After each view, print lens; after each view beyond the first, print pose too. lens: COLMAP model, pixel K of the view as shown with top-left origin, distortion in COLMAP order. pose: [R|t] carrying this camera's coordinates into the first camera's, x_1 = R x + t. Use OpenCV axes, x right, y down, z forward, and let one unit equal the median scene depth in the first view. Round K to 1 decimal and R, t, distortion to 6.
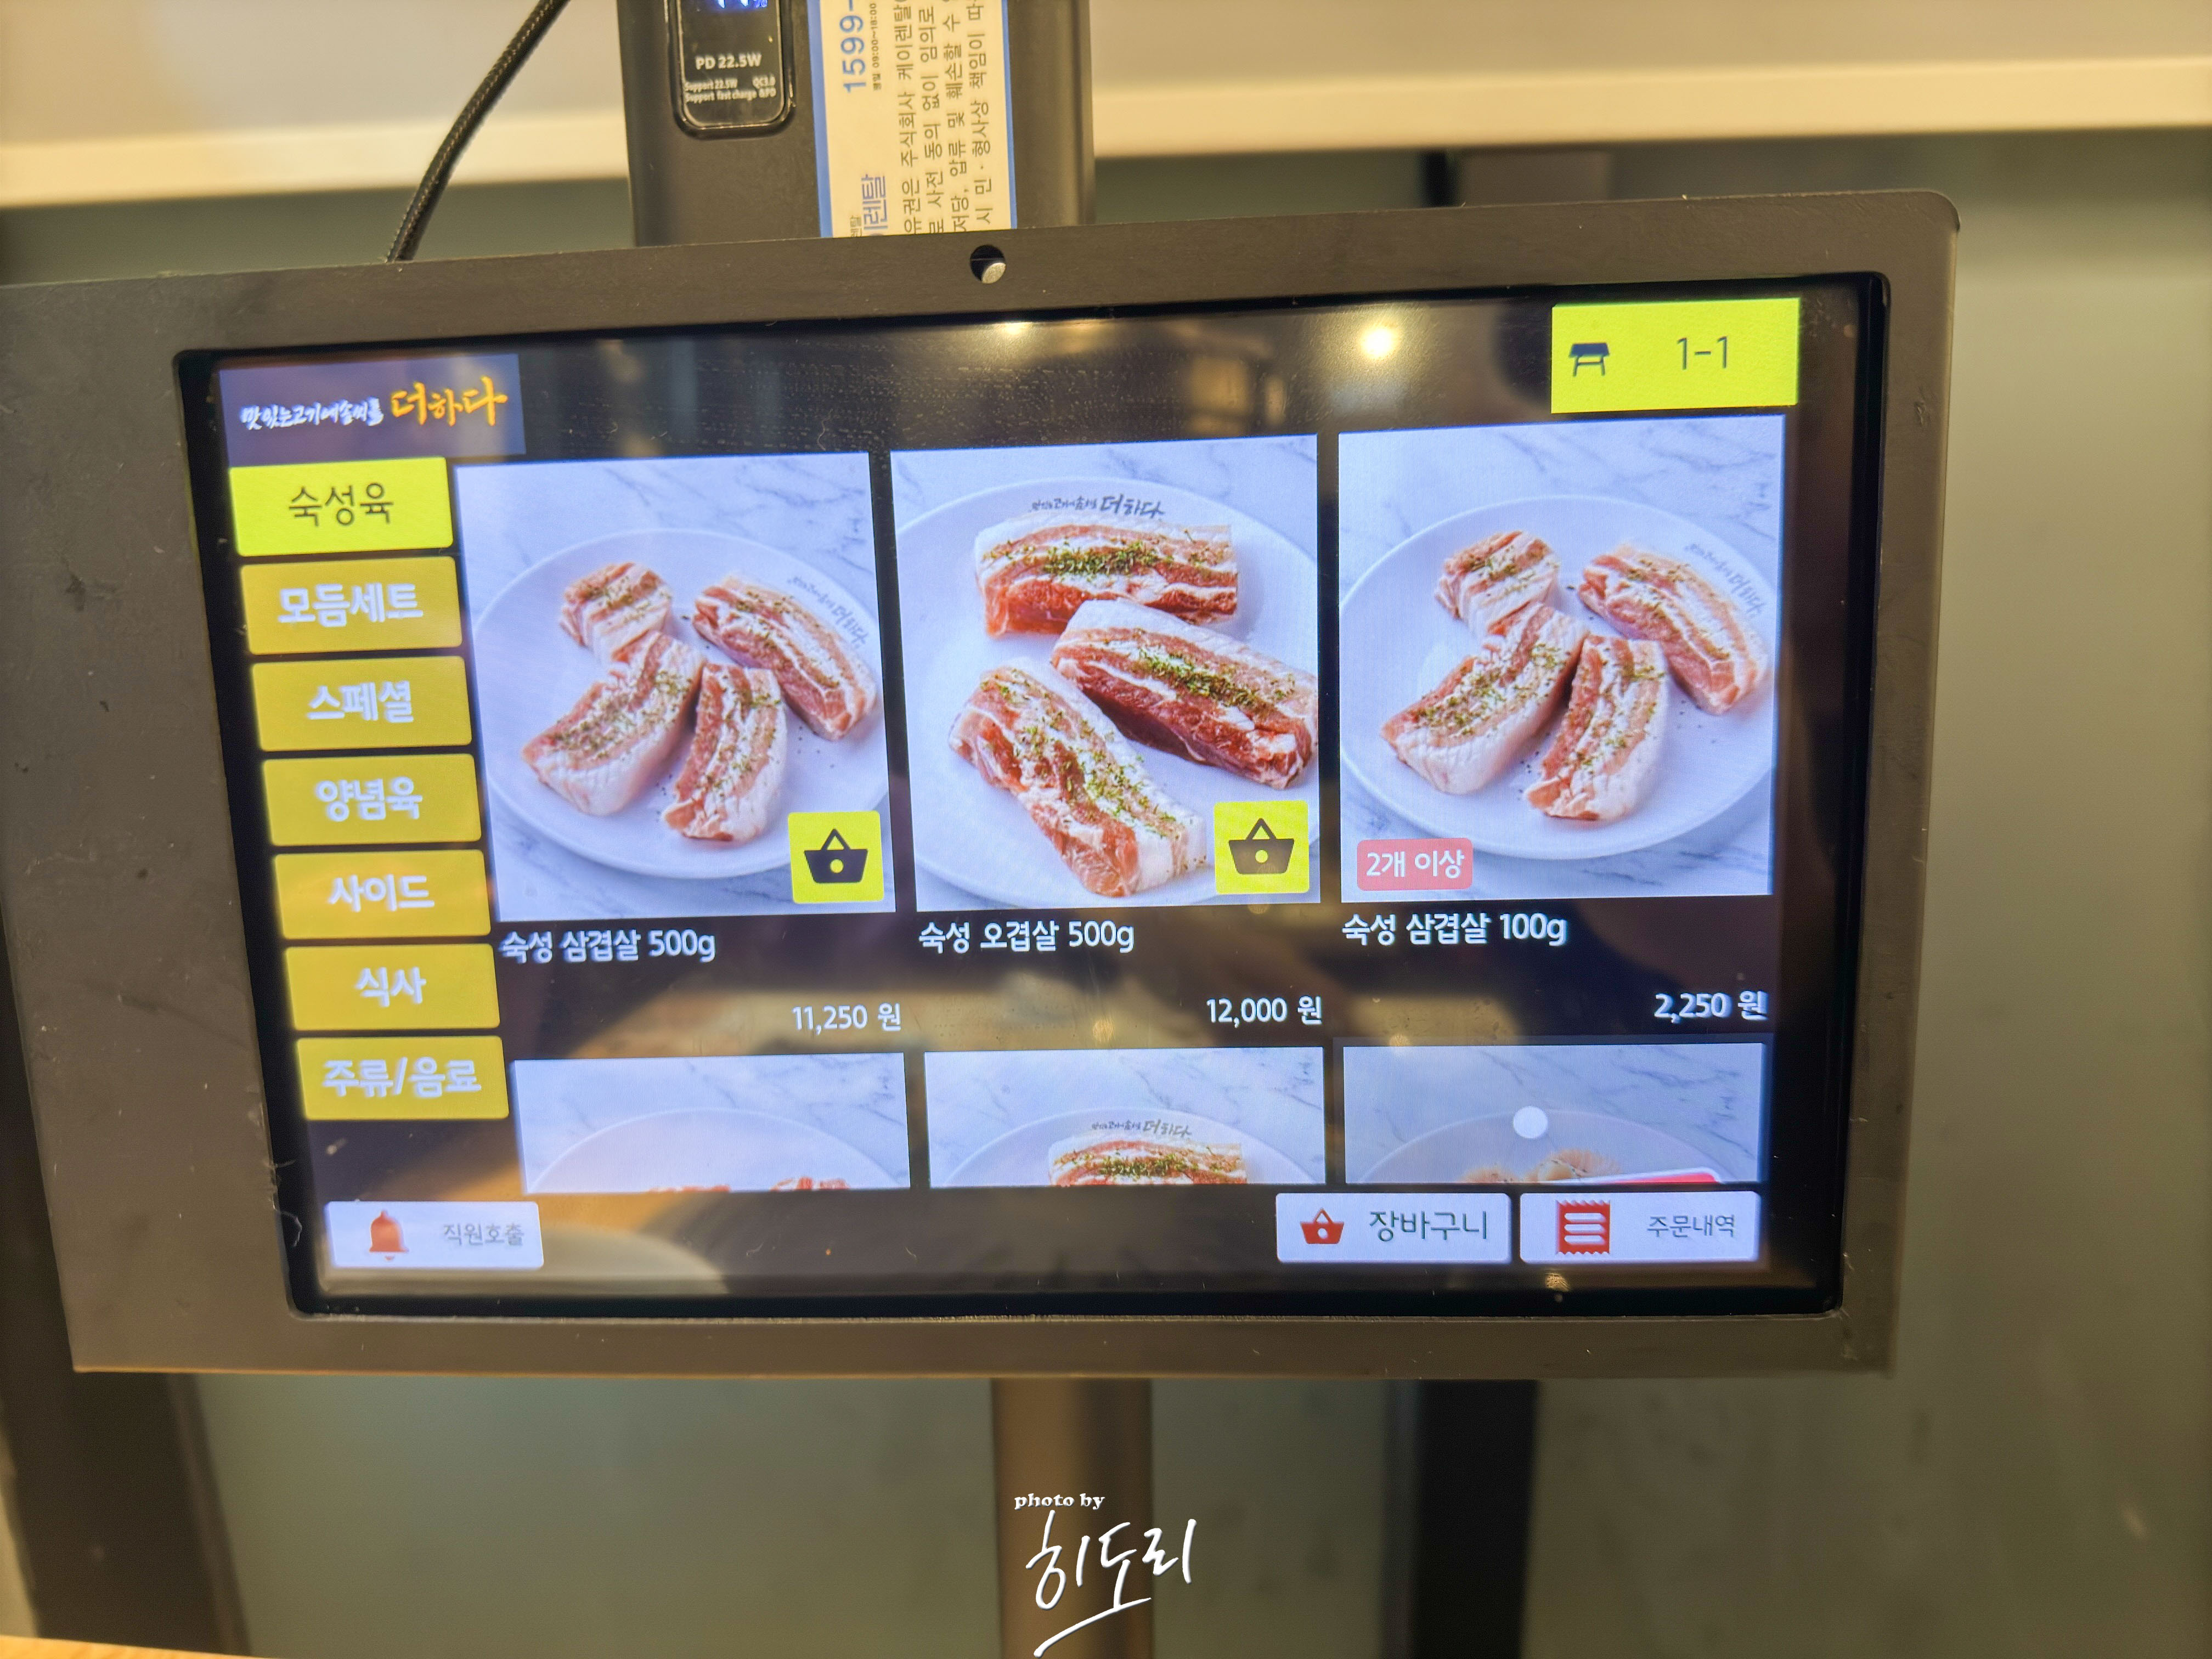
lens RADIAL K [[1549.9, 0, 1106.0], [0, 1549.9, 829.5], [0, 0, 1]] dist [-0.034230, 0.044346]
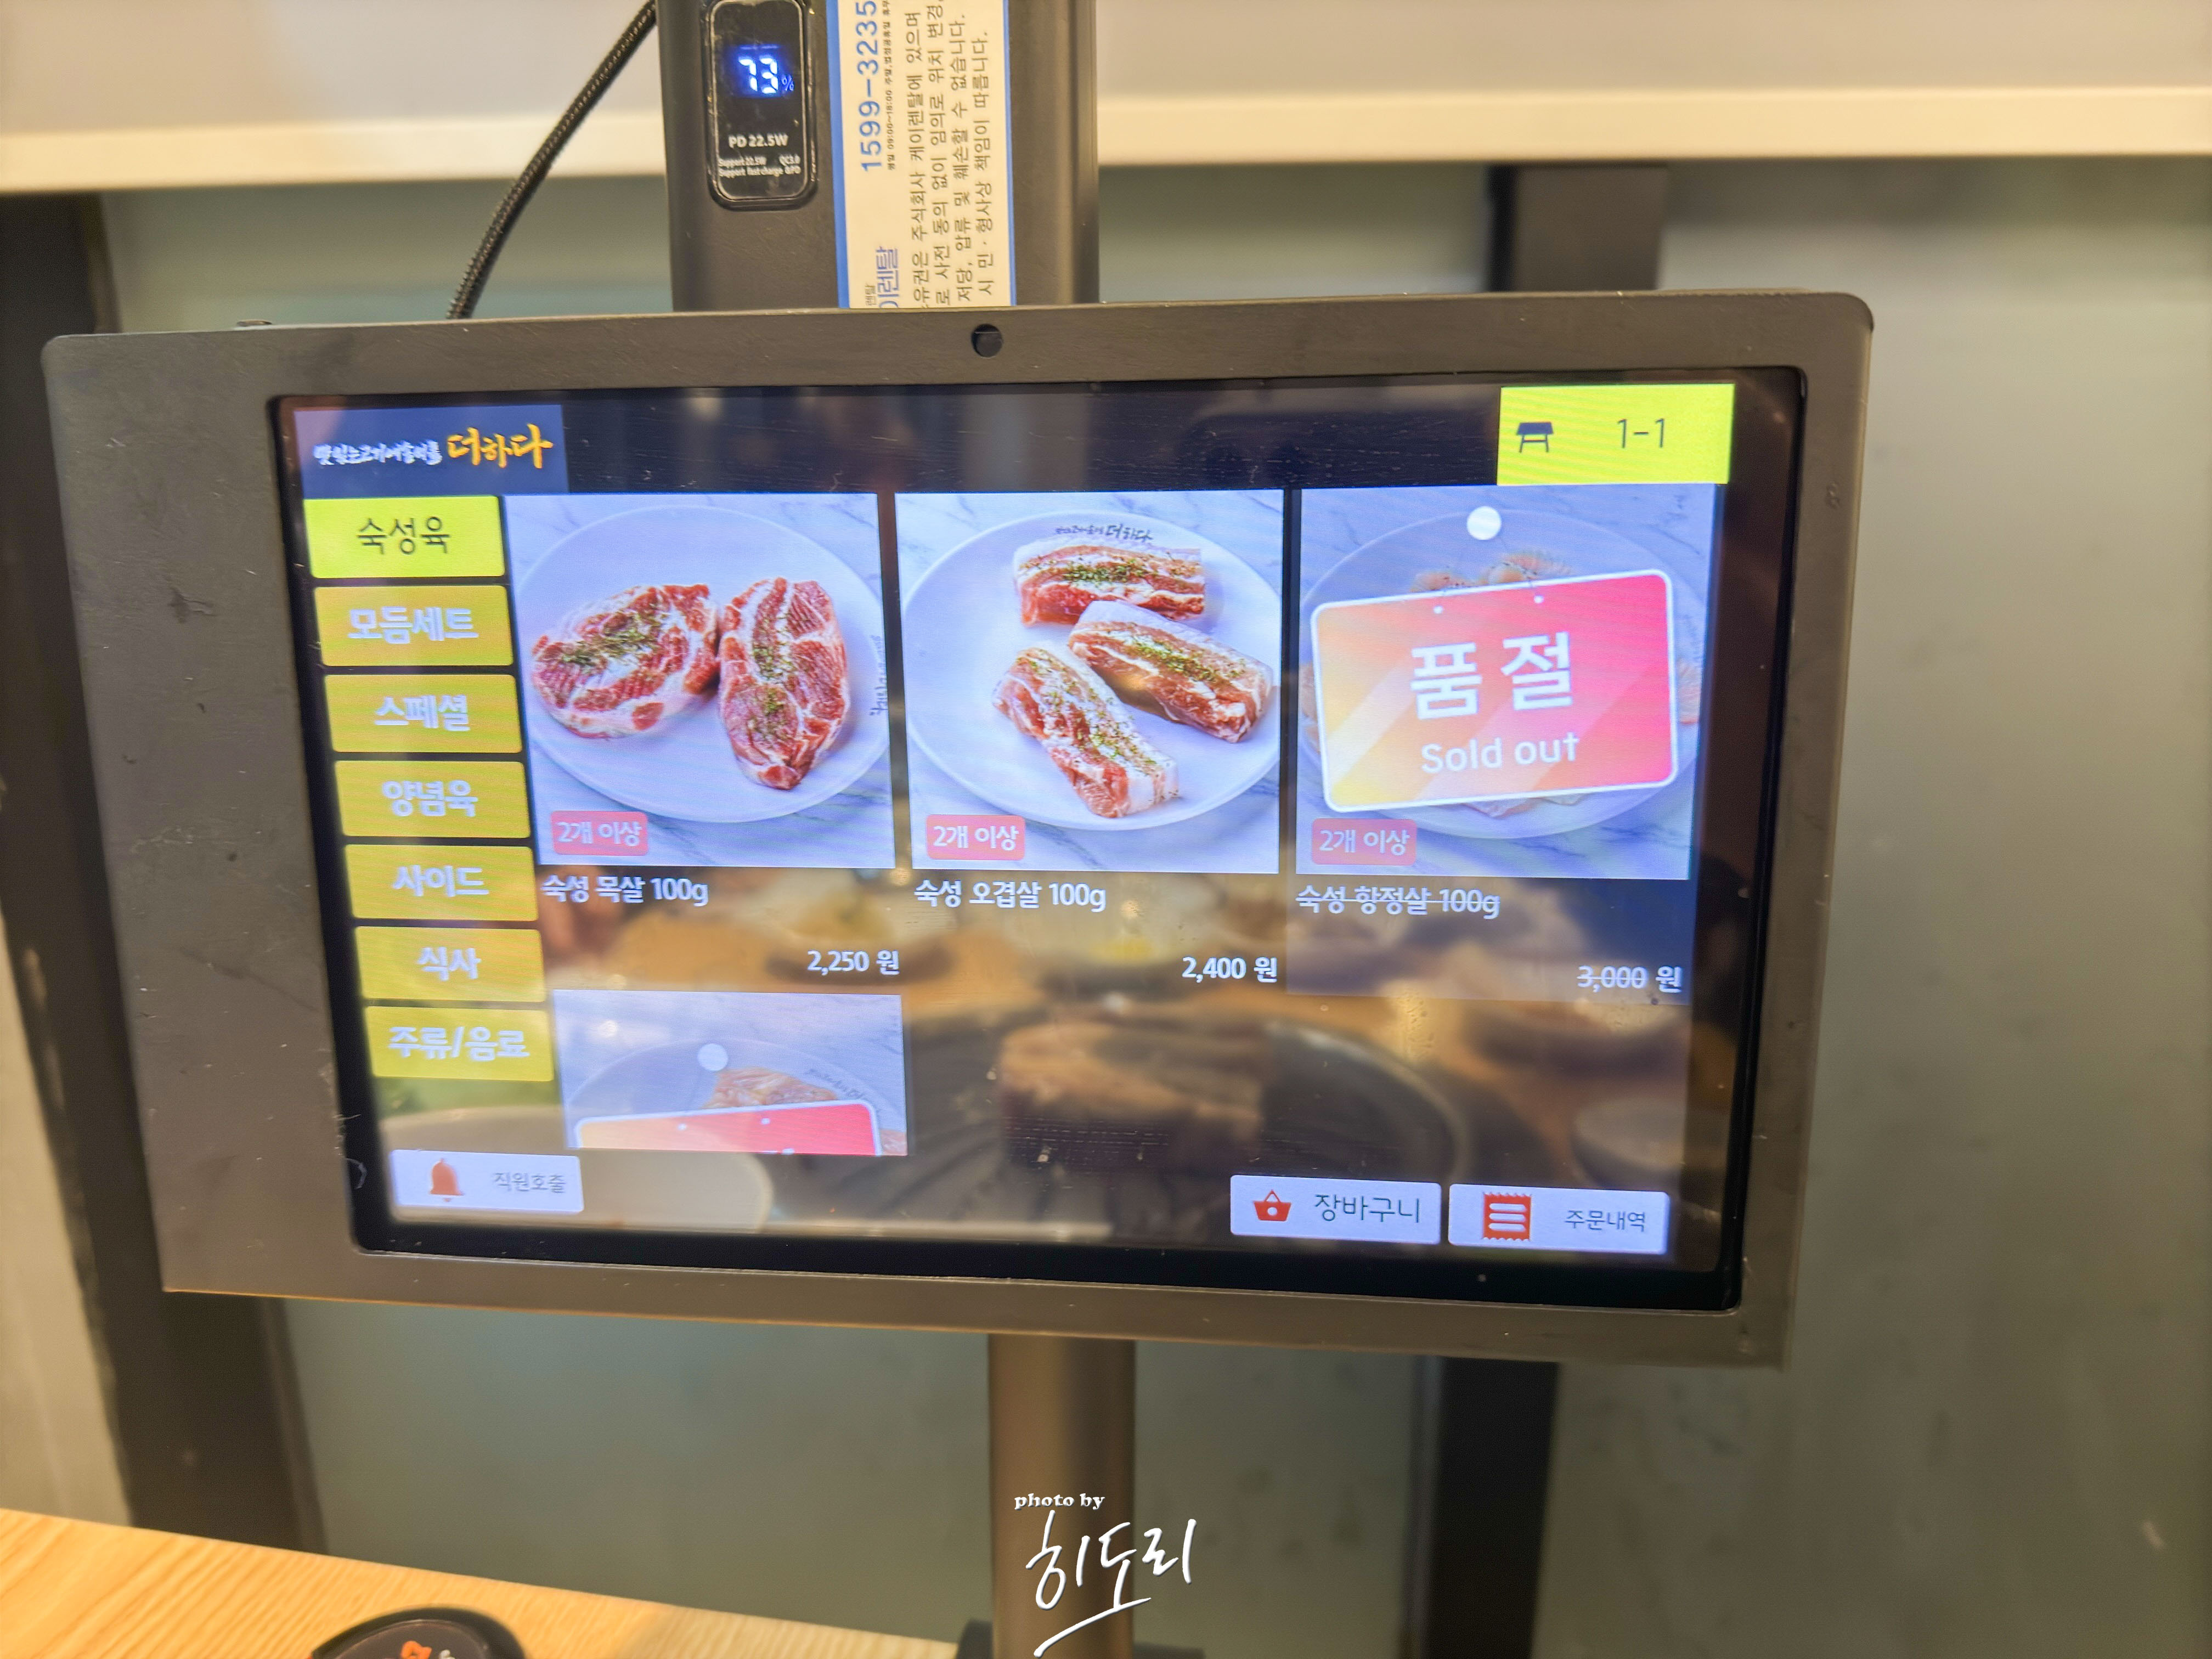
lens RADIAL K [[1539.6, 0, 1116.7], [0, 1539.6, 887.5], [0, 0, 1]] dist [0.002017, 0.000260]
pose [[0.999413, 0.019368, 0.028256, -0.011172], [-0.019234, 0.999802, -0.005004, 0.046995], [-0.028347, 0.004458, 0.999588, -0.151045]]
